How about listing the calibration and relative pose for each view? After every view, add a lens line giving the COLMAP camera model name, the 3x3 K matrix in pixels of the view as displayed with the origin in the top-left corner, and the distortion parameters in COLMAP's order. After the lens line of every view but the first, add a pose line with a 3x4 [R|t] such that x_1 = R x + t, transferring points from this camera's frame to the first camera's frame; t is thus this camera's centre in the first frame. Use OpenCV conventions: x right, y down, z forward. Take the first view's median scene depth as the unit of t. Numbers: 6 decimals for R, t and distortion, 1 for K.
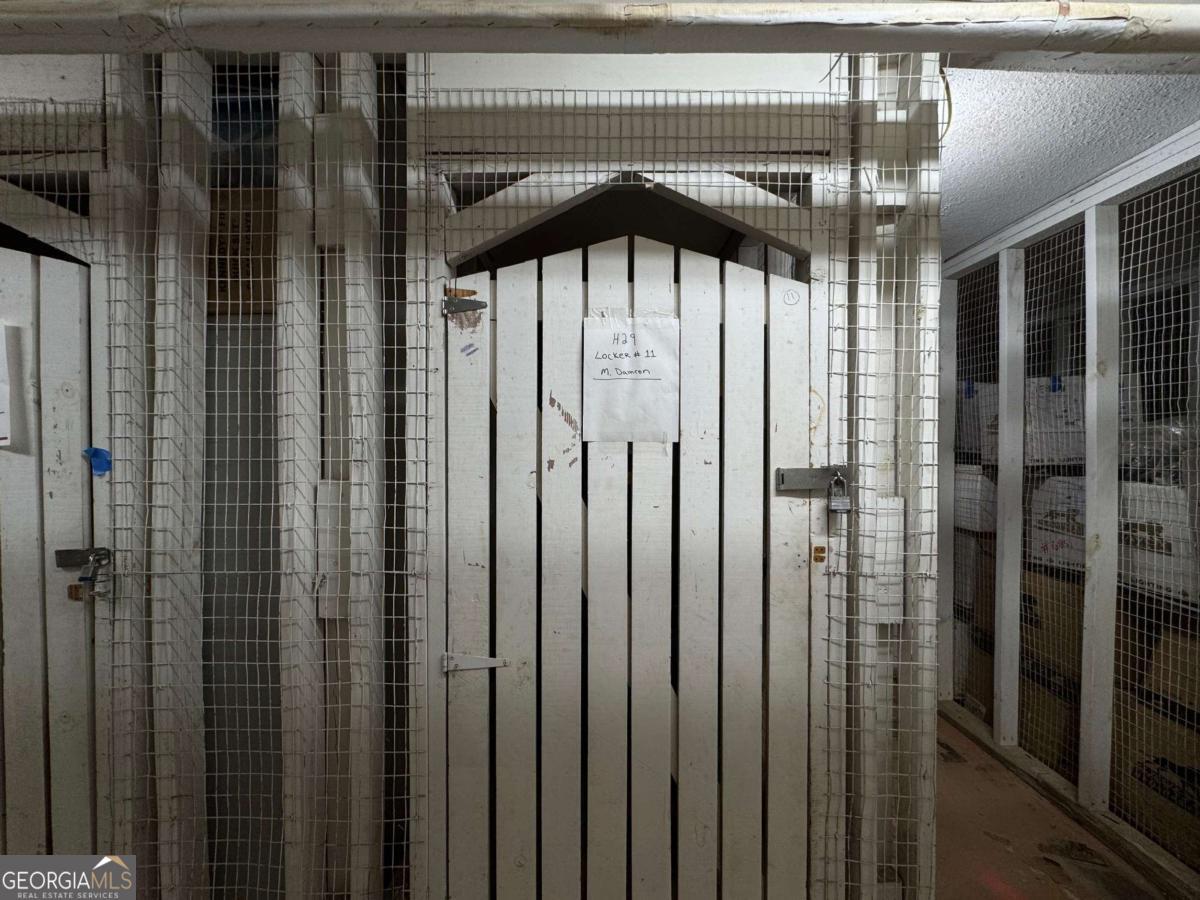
lens RADIAL K [[480.9, 0, 598.6], [0, 480.9, 451.0], [0, 0, 1]] dist [0.002694, 0.000250]
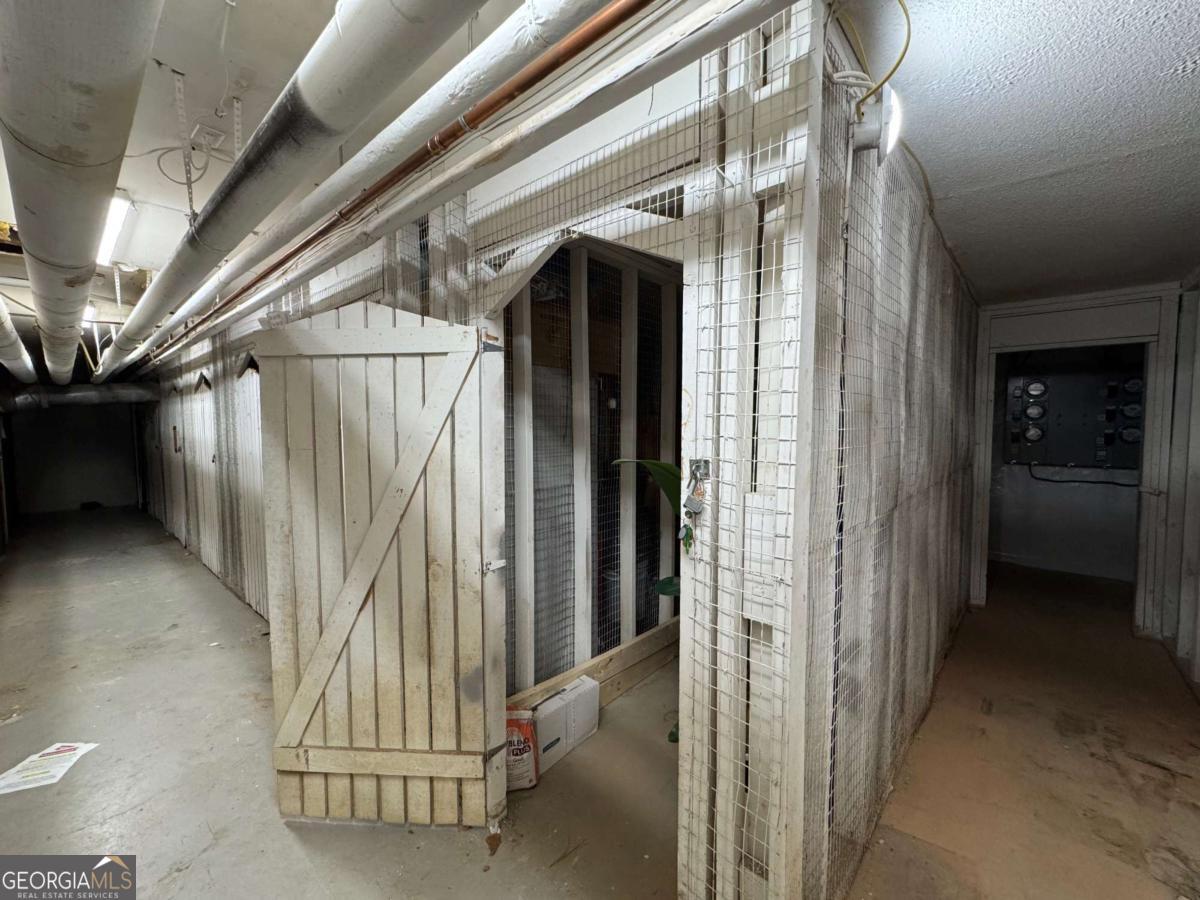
lens RADIAL K [[480.9, 0, 597.3], [0, 480.9, 448.2], [0, 0, 1]] dist [0.002694, 0.000250]
pose [[0.742127, 0.038304, -0.669164, 1.034578], [-0.006821, 0.998746, 0.049605, -0.046509], [0.670225, -0.032249, 0.741457, 0.063440]]
